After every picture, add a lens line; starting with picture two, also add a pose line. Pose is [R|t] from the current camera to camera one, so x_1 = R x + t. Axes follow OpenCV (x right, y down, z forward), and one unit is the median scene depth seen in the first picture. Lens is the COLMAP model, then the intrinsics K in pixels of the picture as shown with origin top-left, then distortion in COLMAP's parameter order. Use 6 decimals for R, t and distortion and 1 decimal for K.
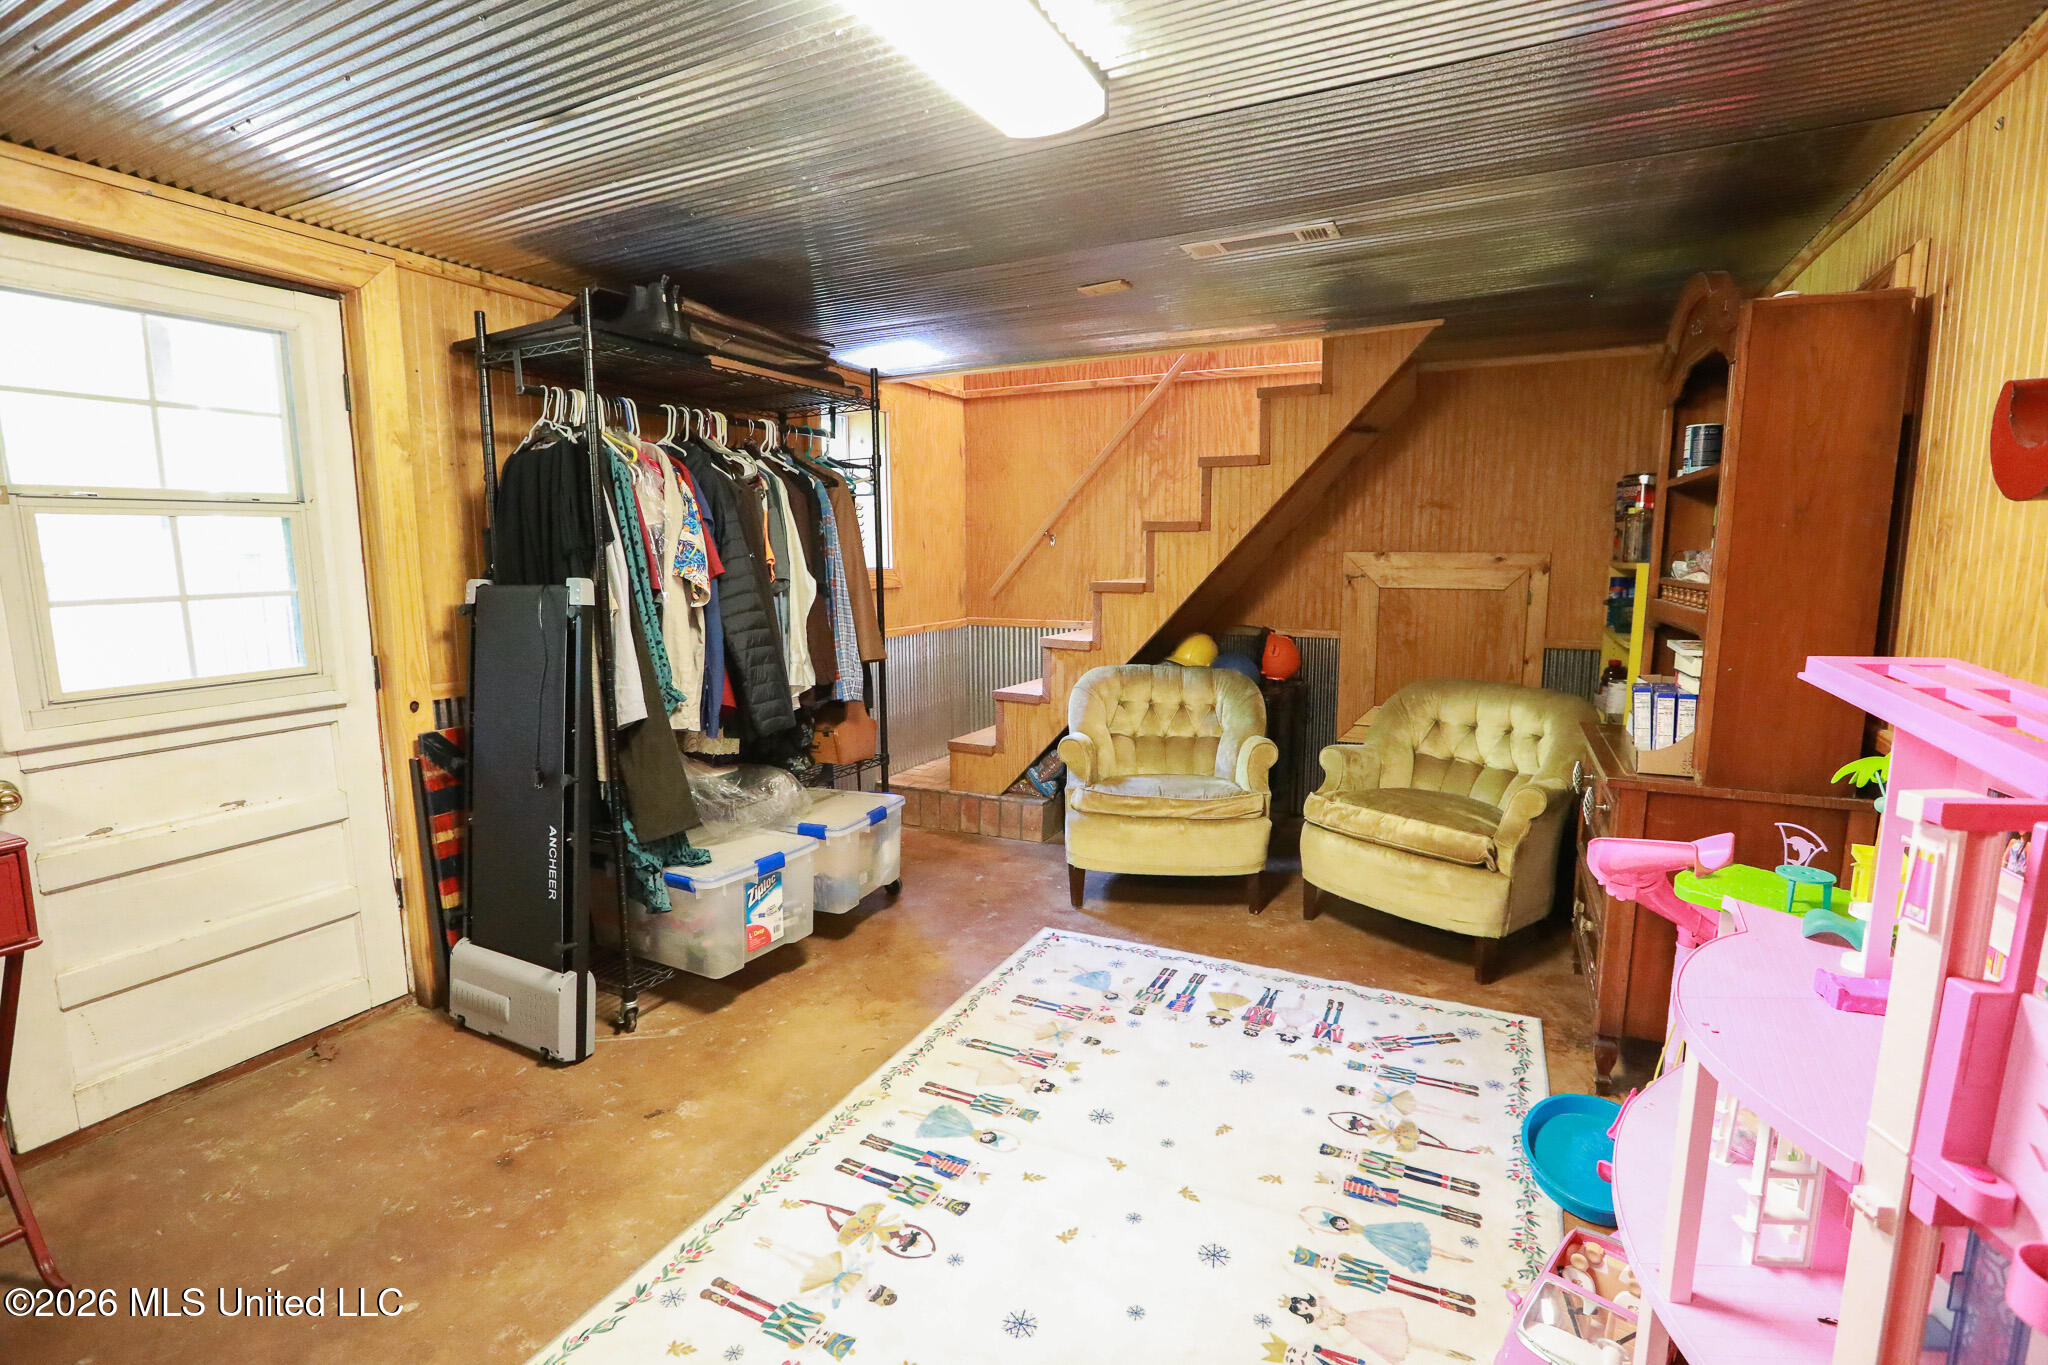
lens RADIAL K [[952.5, 0, 1036.6], [0, 952.5, 682.5], [0, 0, 1]] dist [-0.058052, 0.021400]
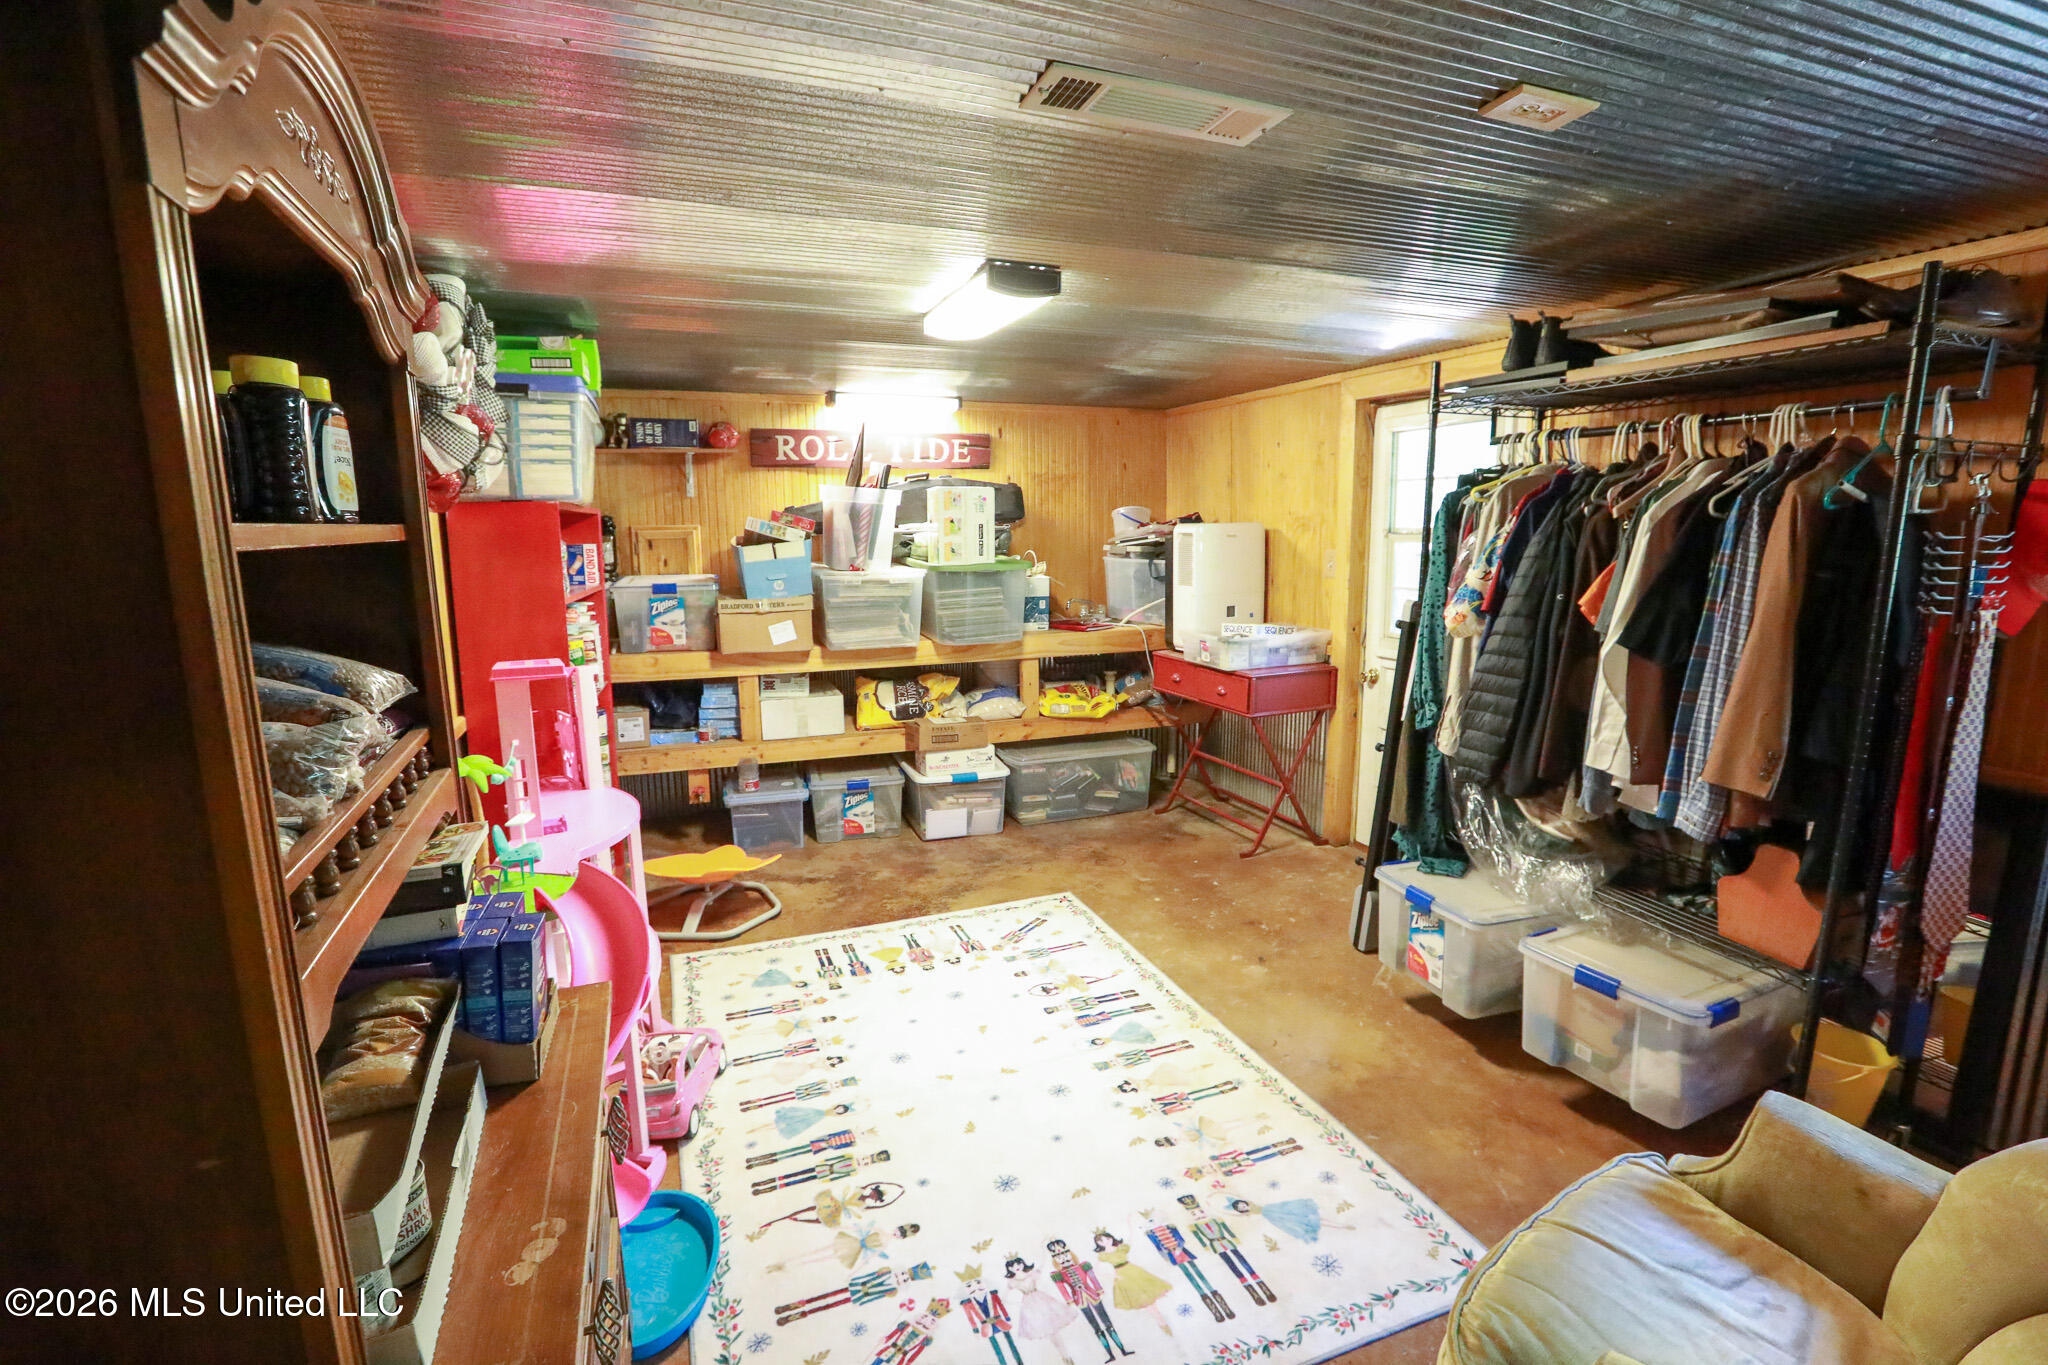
lens RADIAL K [[952.5, 0, 1036.6], [0, 952.5, 682.5], [0, 0, 1]] dist [-0.058052, 0.021400]
pose [[-0.679077, 0.133297, -0.721863, 0.818188], [-0.086882, 0.961868, 0.259348, -0.303023], [0.728907, 0.238835, -0.641601, 1.533531]]
